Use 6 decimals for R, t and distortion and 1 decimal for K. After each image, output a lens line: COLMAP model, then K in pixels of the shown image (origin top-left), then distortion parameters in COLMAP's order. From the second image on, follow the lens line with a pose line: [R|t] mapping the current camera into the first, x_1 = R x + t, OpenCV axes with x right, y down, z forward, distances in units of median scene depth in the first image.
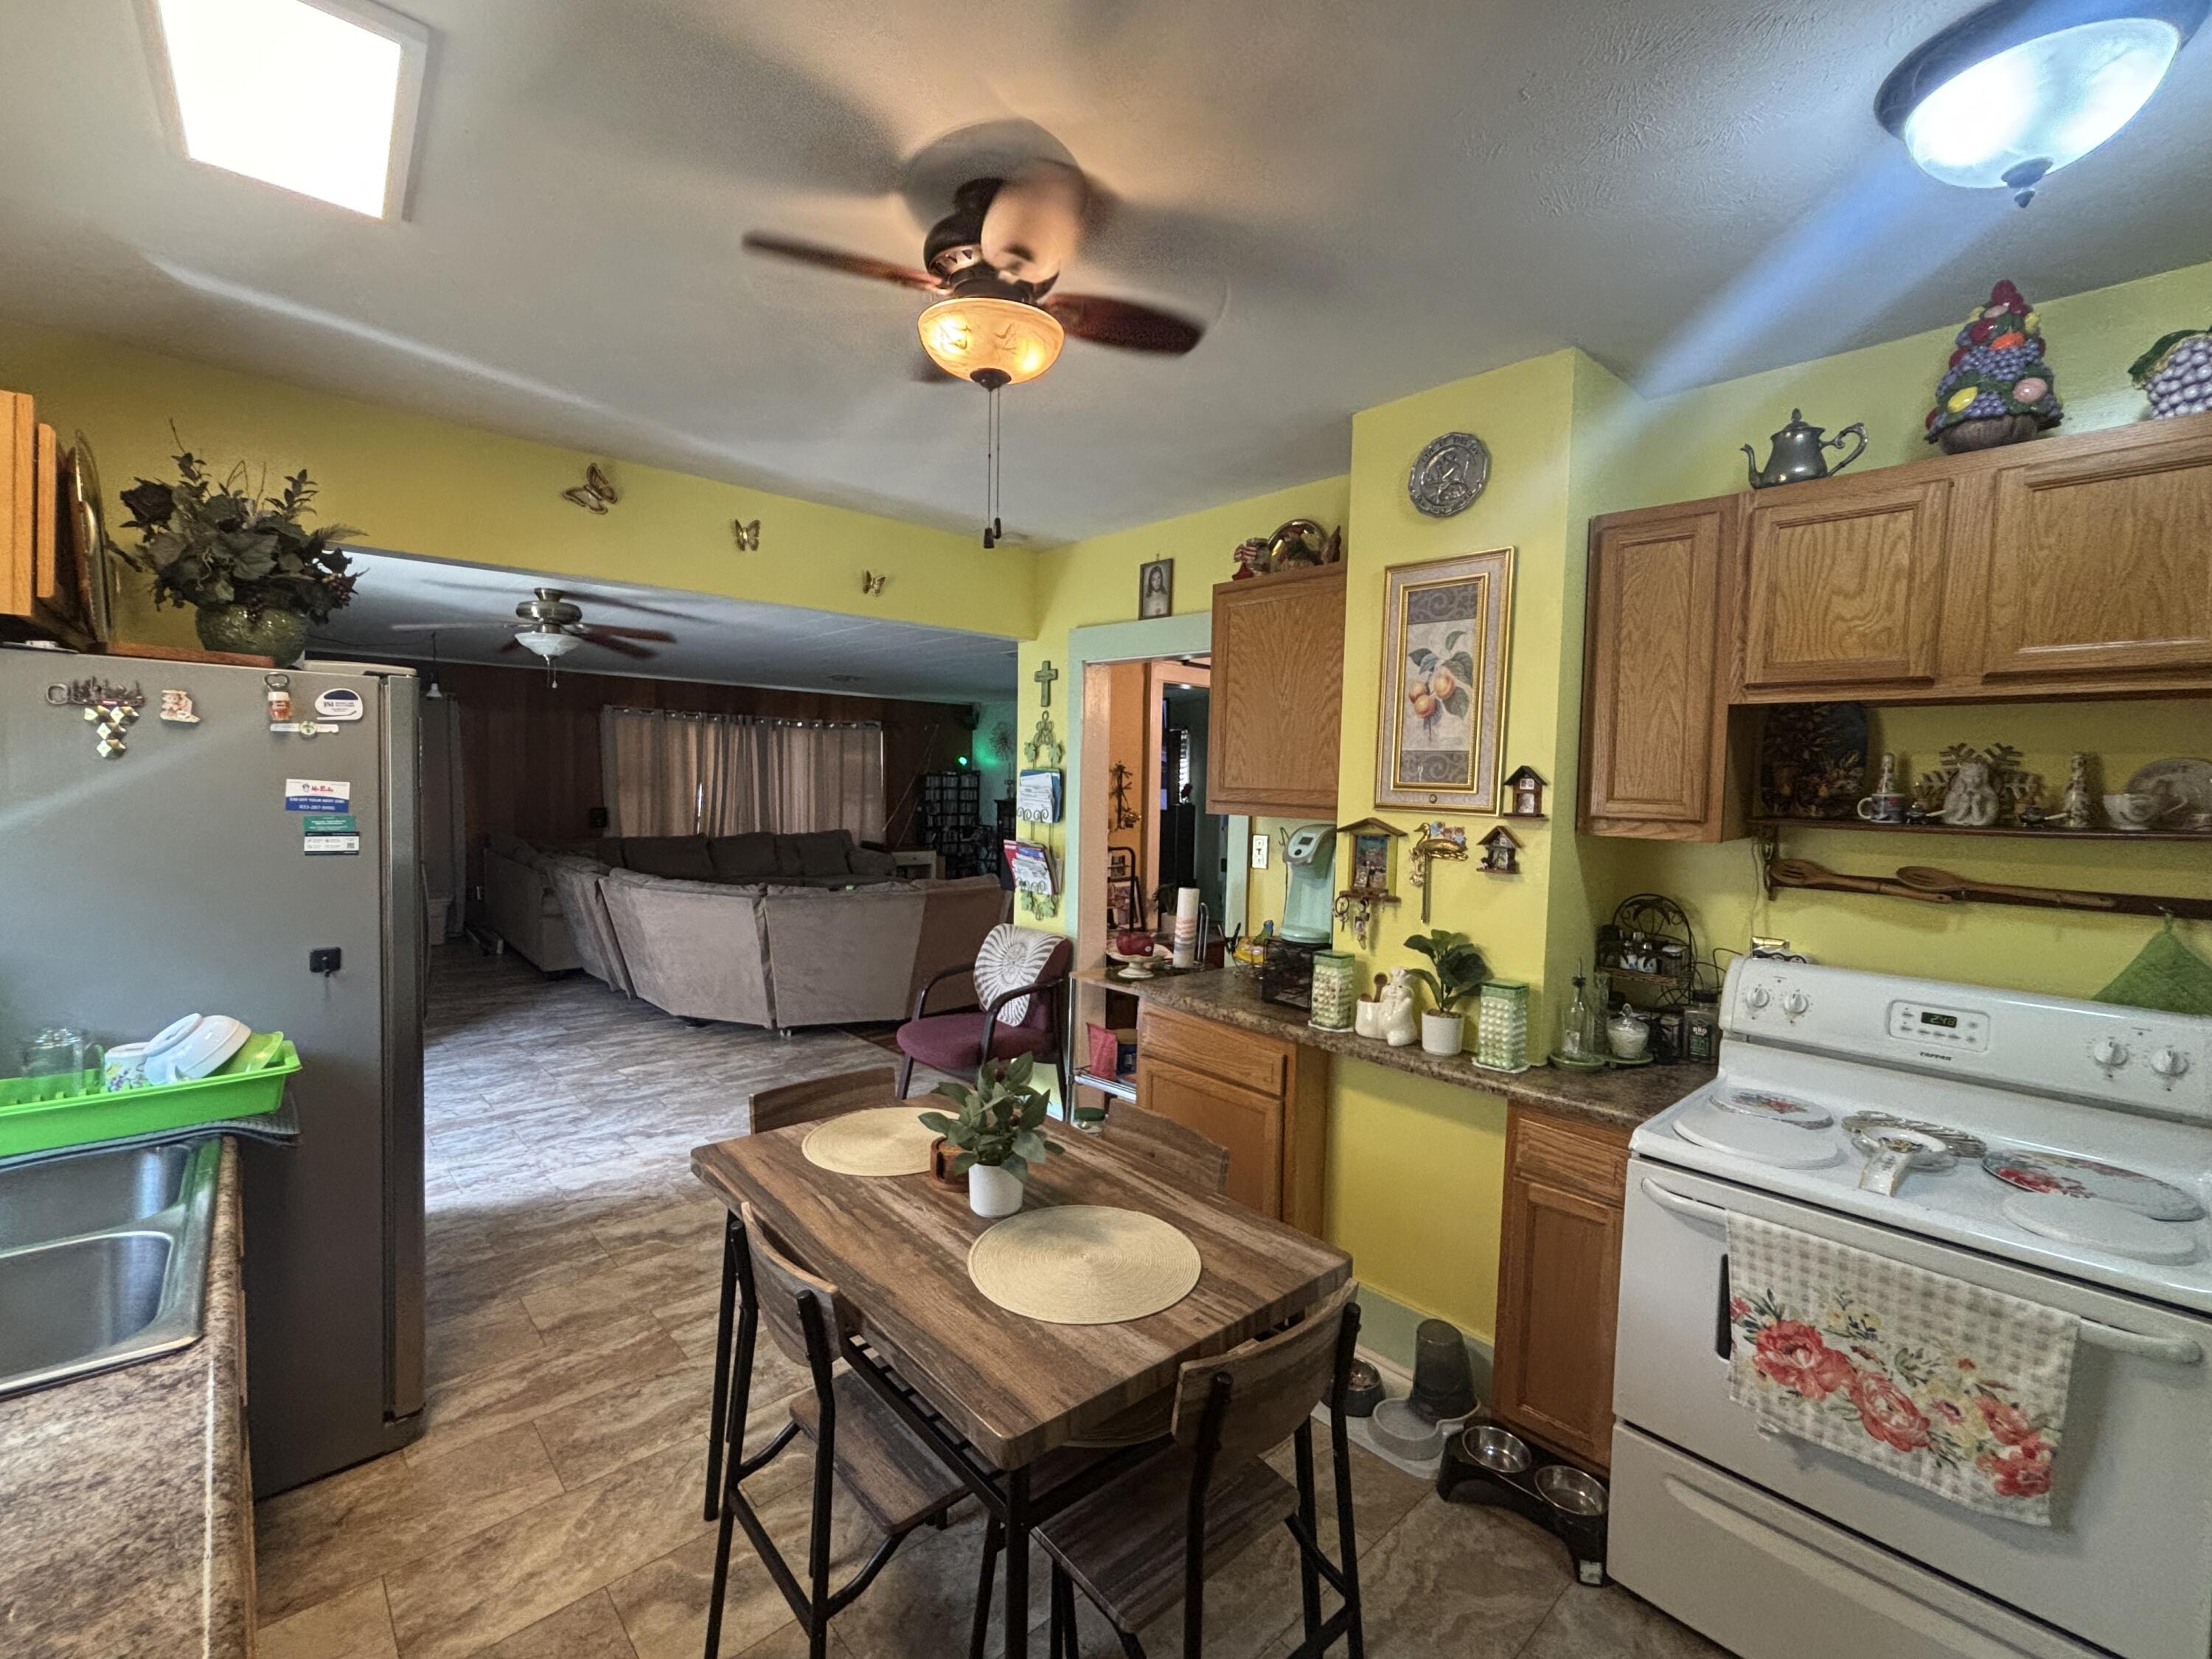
lens RADIAL K [[963.6, 0, 1113.8], [0, 963.6, 821.5], [0, 0, 1]] dist [0.001130, 0.001437]
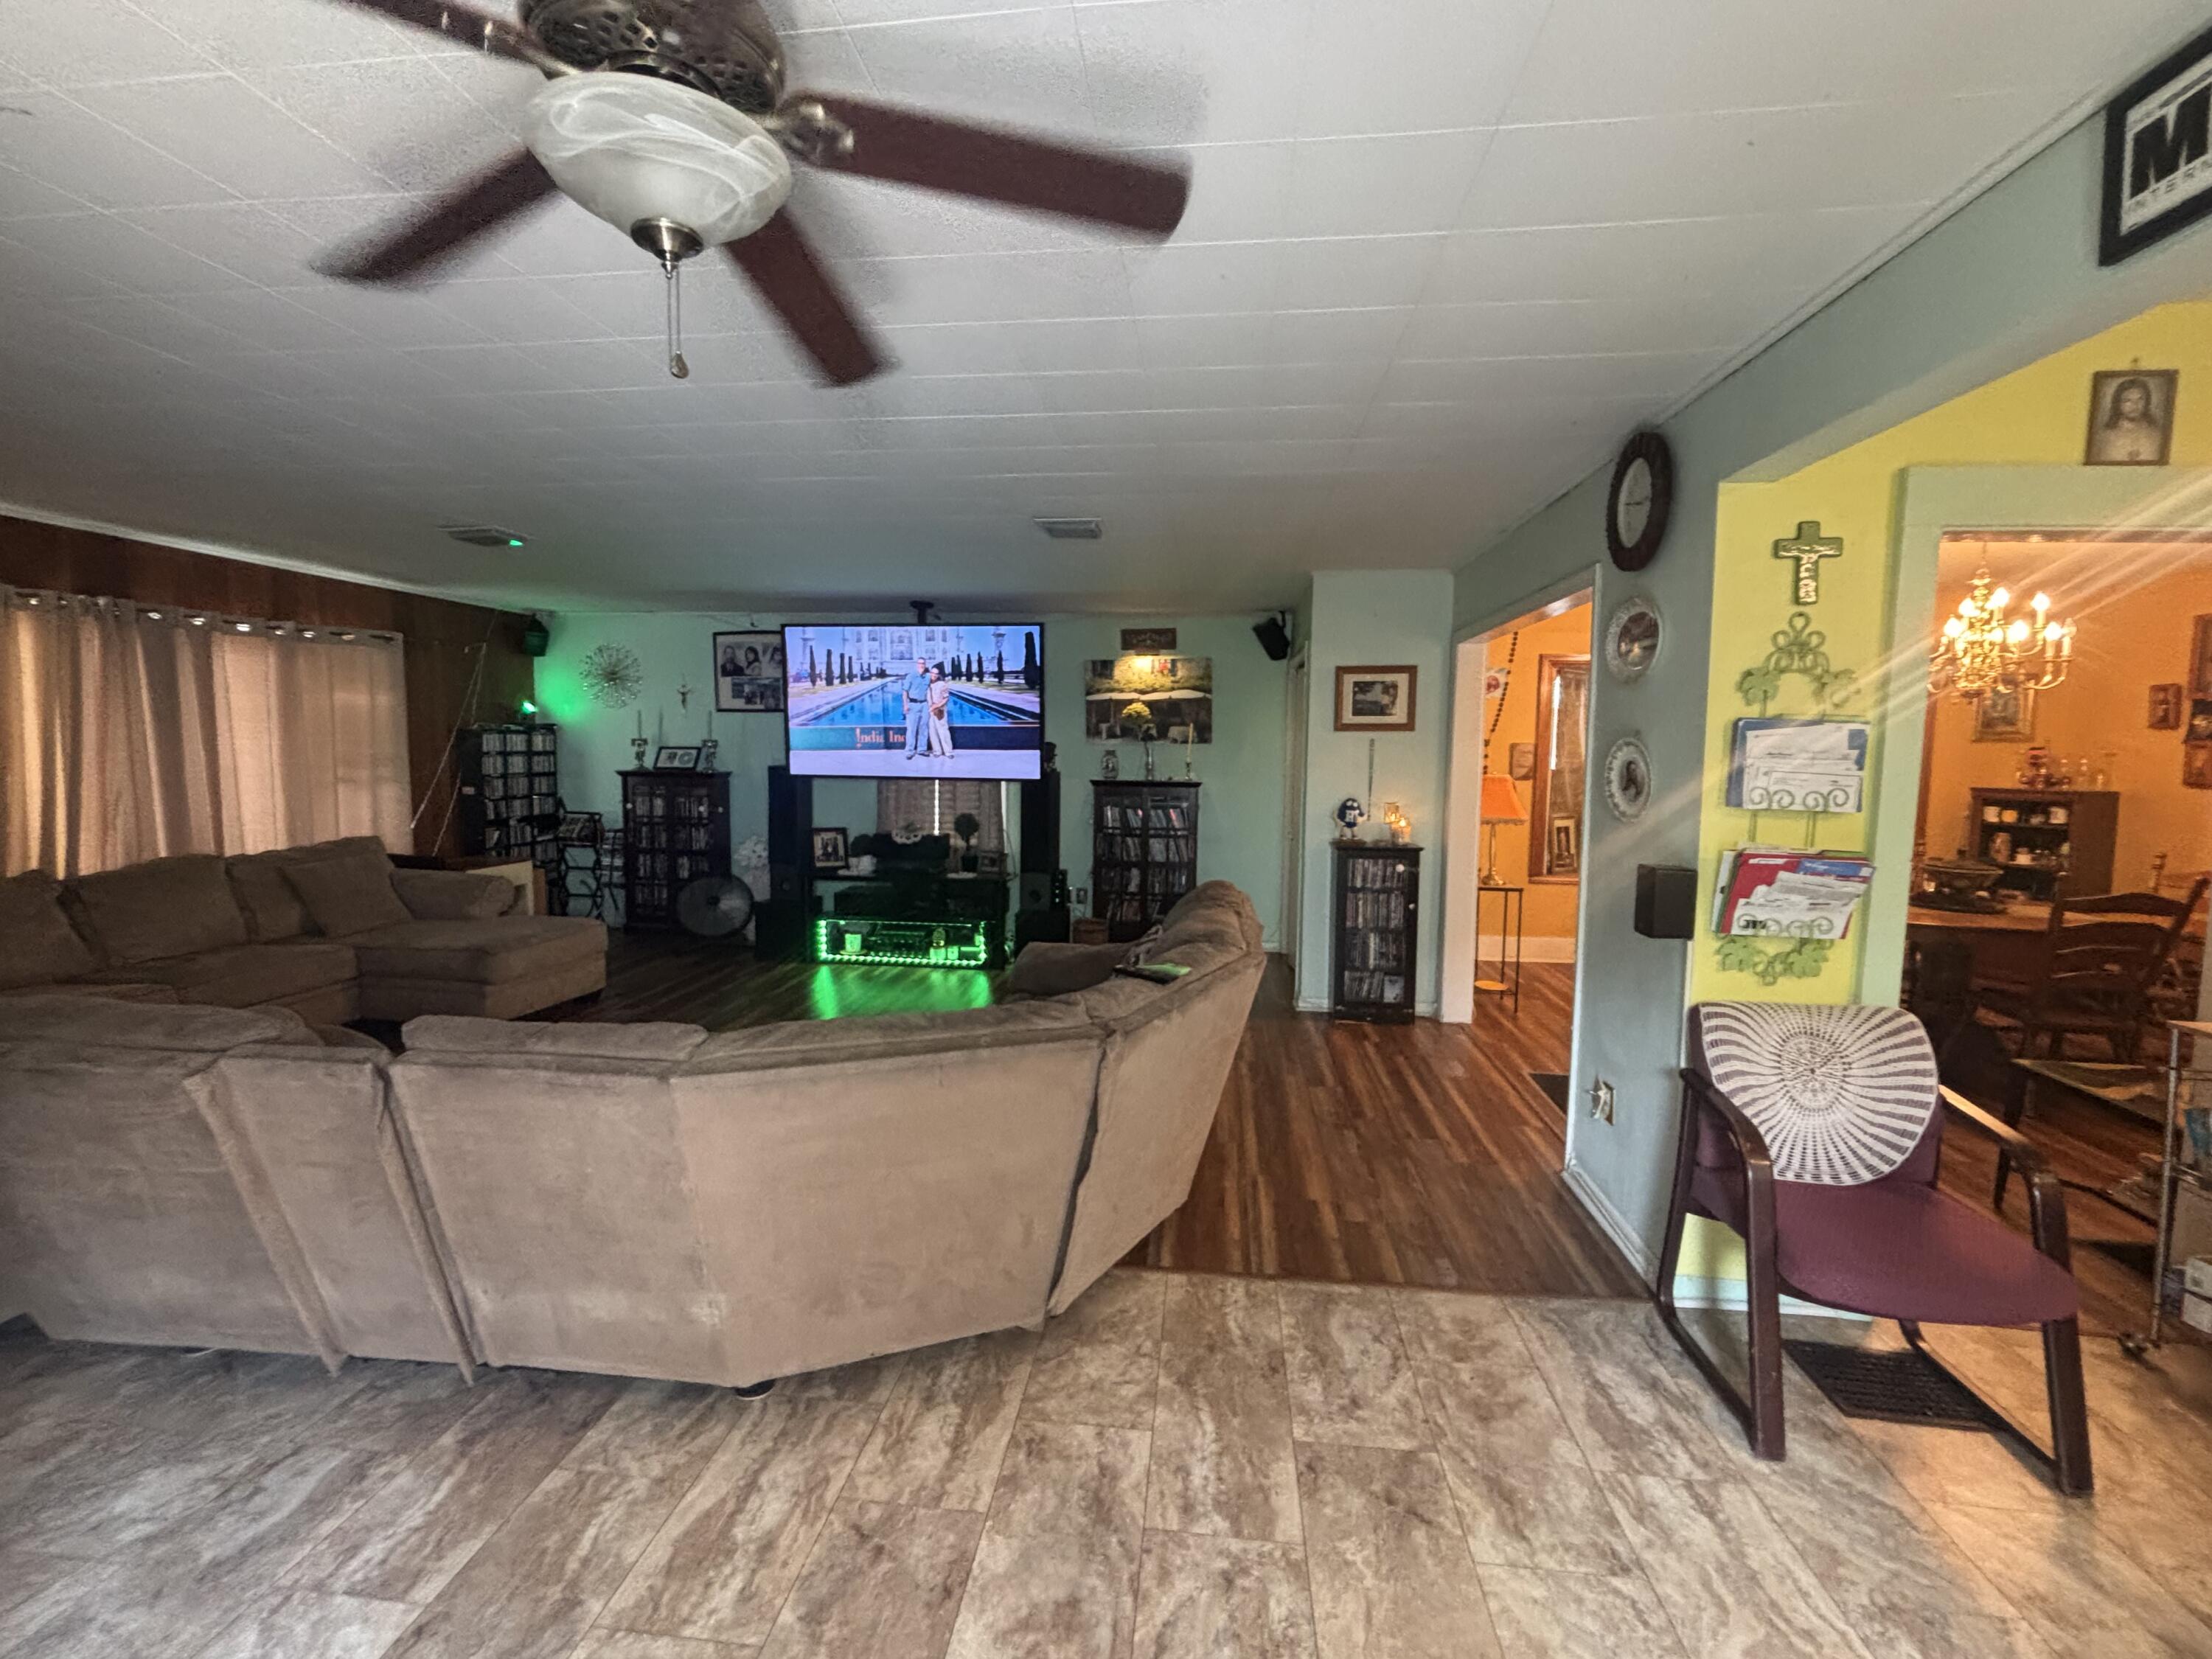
lens RADIAL K [[963.6, 0, 1104.7], [0, 963.6, 824.5], [0, 0, 1]] dist [0.001130, 0.001437]
pose [[0.763825, -0.065863, 0.642054, -0.682092], [0.034054, 0.997507, 0.061812, -0.037124], [-0.644525, -0.025349, 0.764163, 0.757420]]
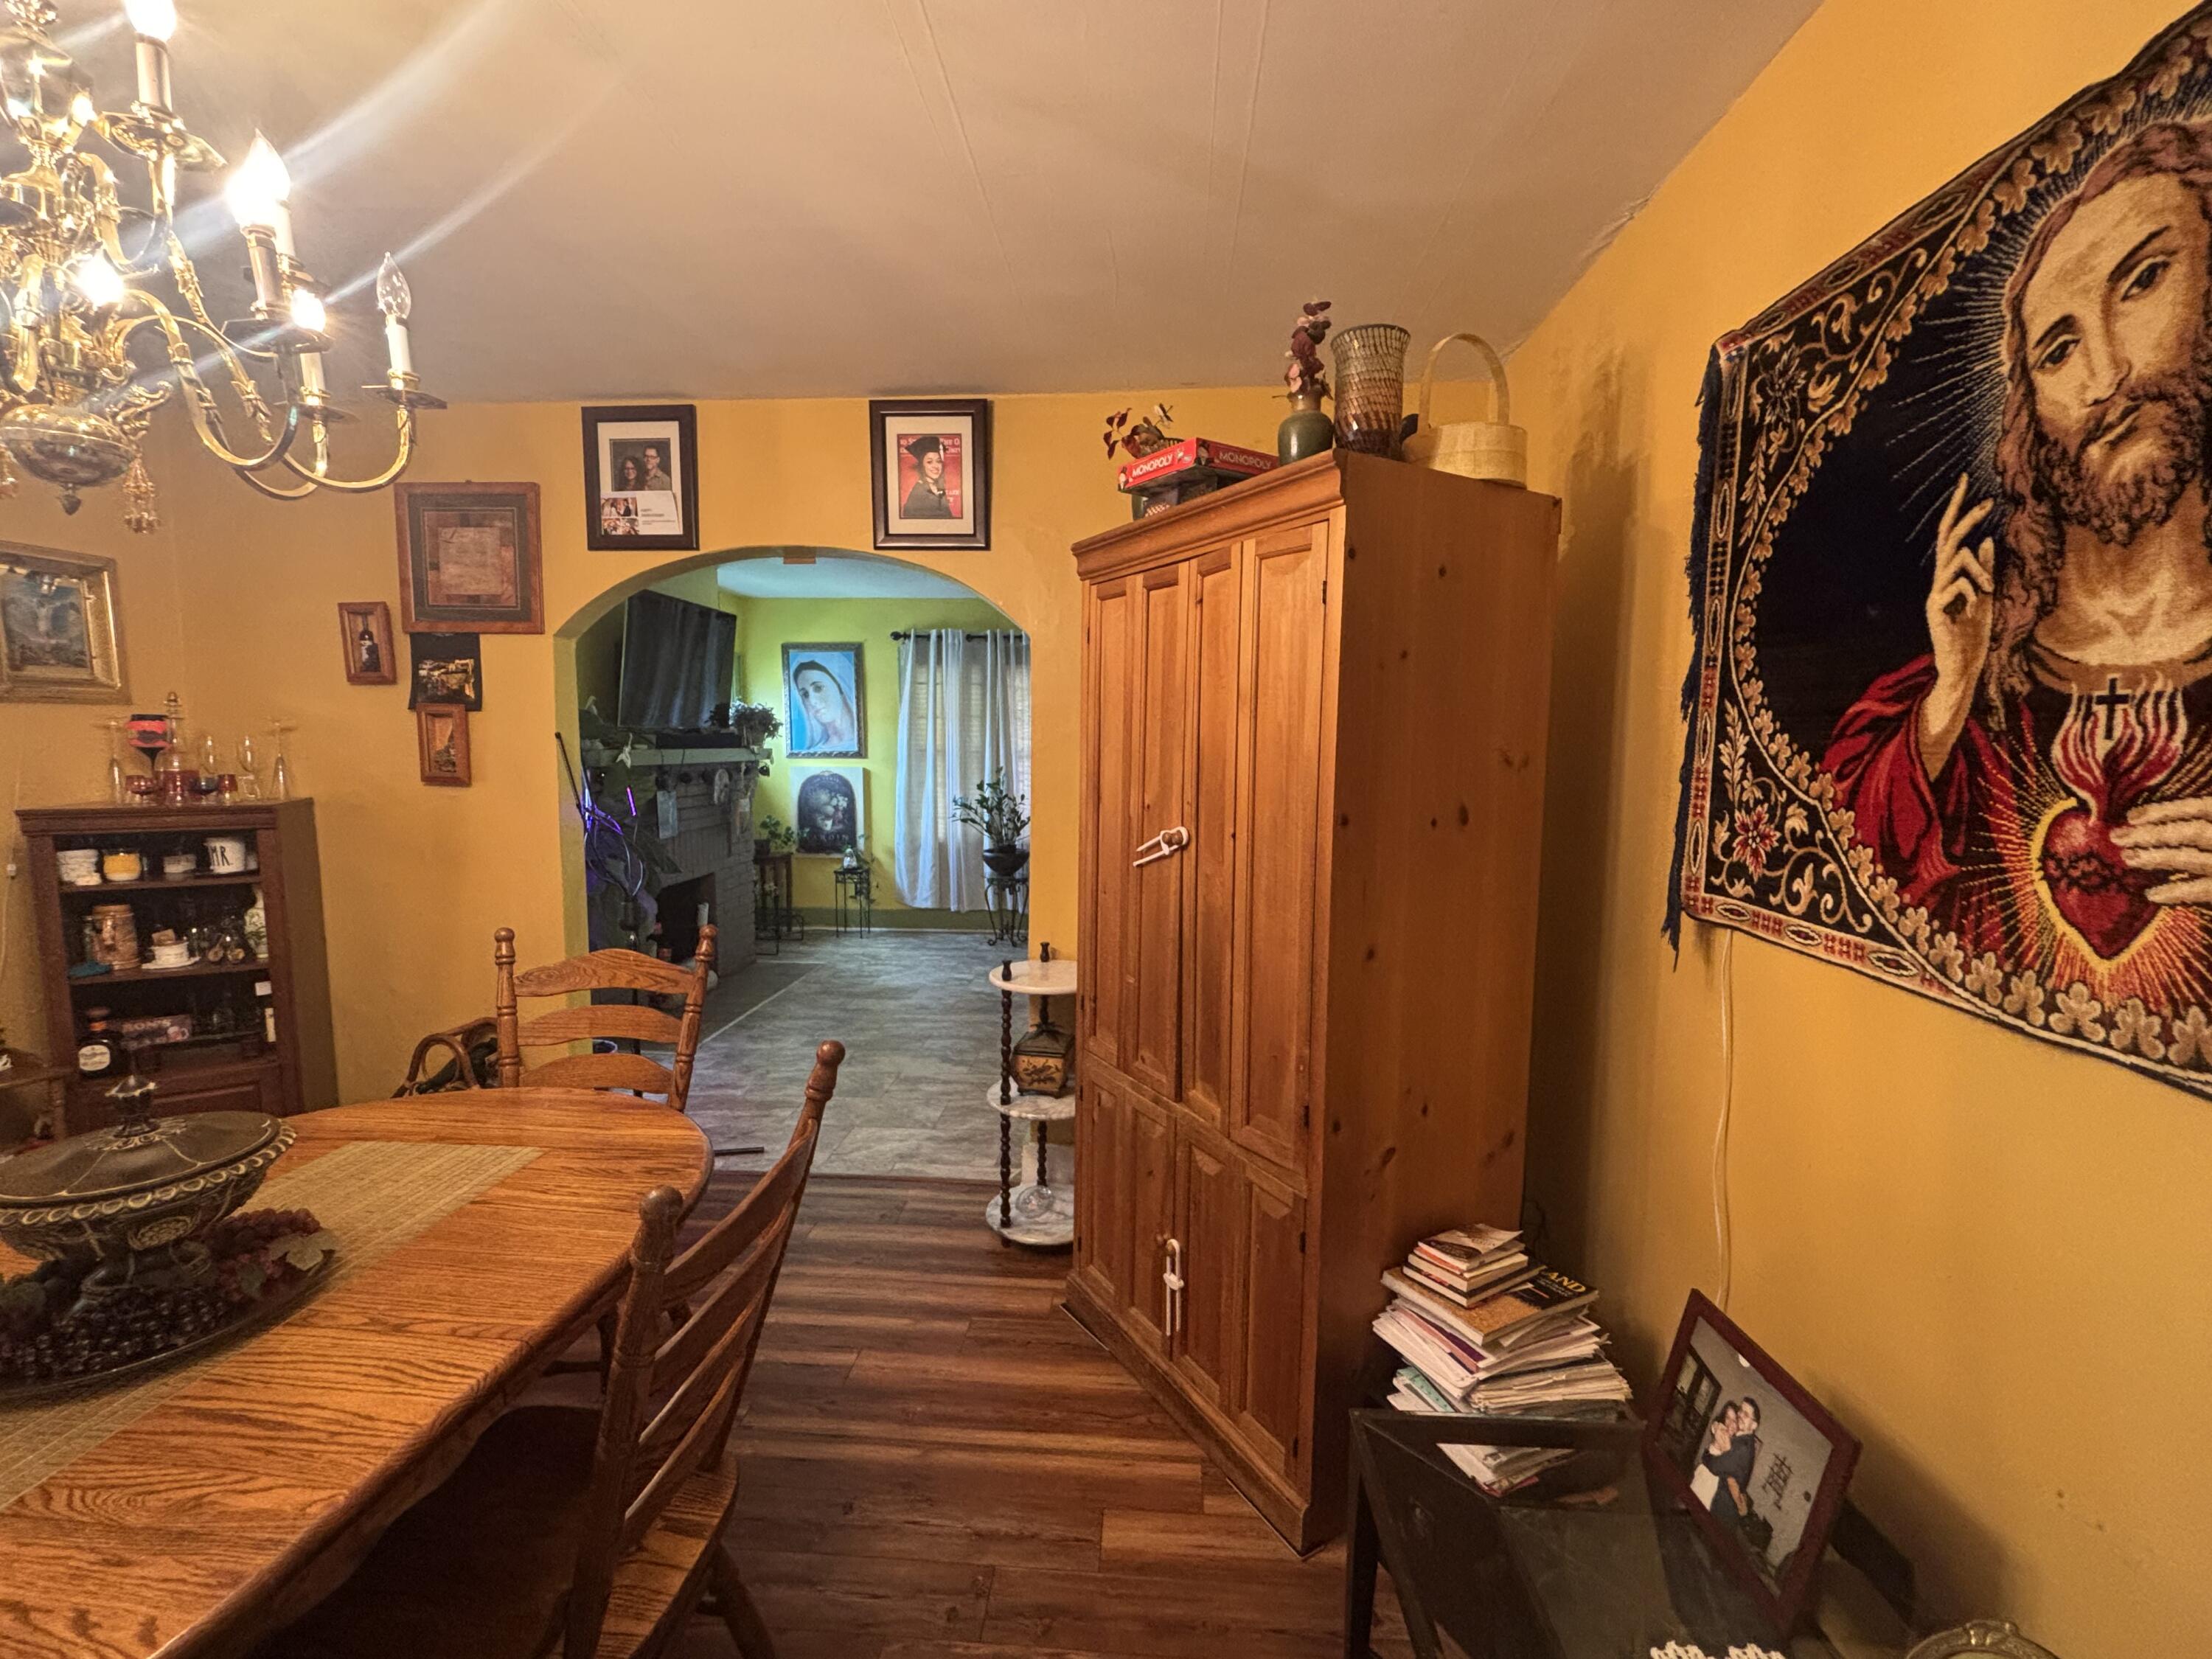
lens RADIAL K [[963.6, 0, 1099.9], [0, 963.6, 828.5], [0, 0, 1]] dist [0.001130, 0.001437]
pose [[-0.678367, -0.093964, 0.728690, 0.232940], [0.013748, 0.989991, 0.140458, -0.024137], [-0.734595, 0.105300, -0.670285, 0.916172]]
